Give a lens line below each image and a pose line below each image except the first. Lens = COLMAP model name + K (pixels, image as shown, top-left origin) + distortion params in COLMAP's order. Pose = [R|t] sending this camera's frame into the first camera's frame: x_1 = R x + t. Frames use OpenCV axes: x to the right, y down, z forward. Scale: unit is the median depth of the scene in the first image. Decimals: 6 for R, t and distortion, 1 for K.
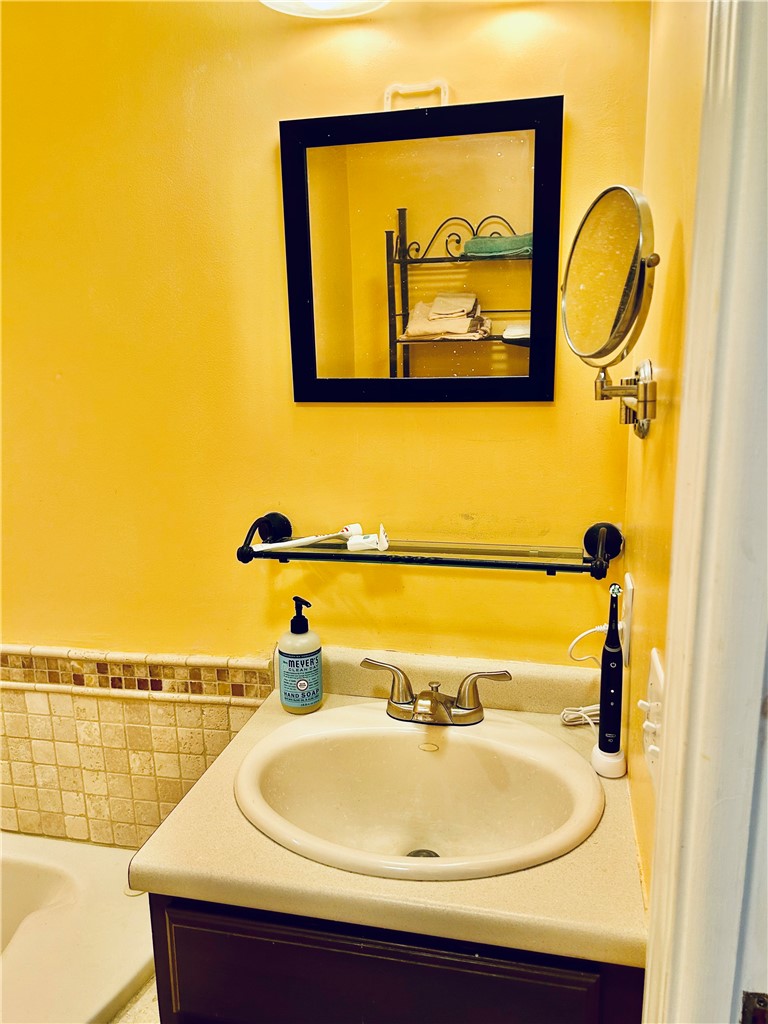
lens RADIAL K [[770.2, 0, 379.3], [0, 770.2, 514.1], [0, 0, 1]] dist [0.049611, -0.046838]
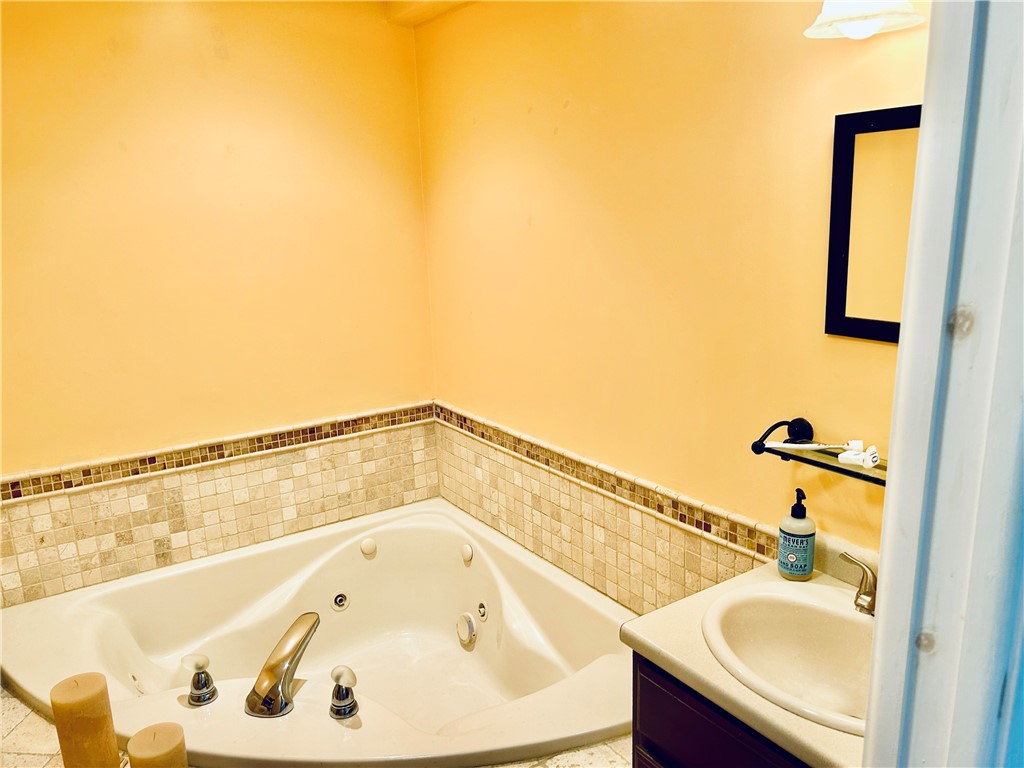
lens RADIAL K [[770.2, 0, 515.4], [0, 770.2, 386.5], [0, 0, 1]] dist [0.049611, -0.046838]
pose [[0.736005, 0.151615, -0.659780, 0.314112], [-0.124921, 0.988279, 0.087750, -0.096261], [0.665351, 0.017836, 0.746318, -0.221730]]
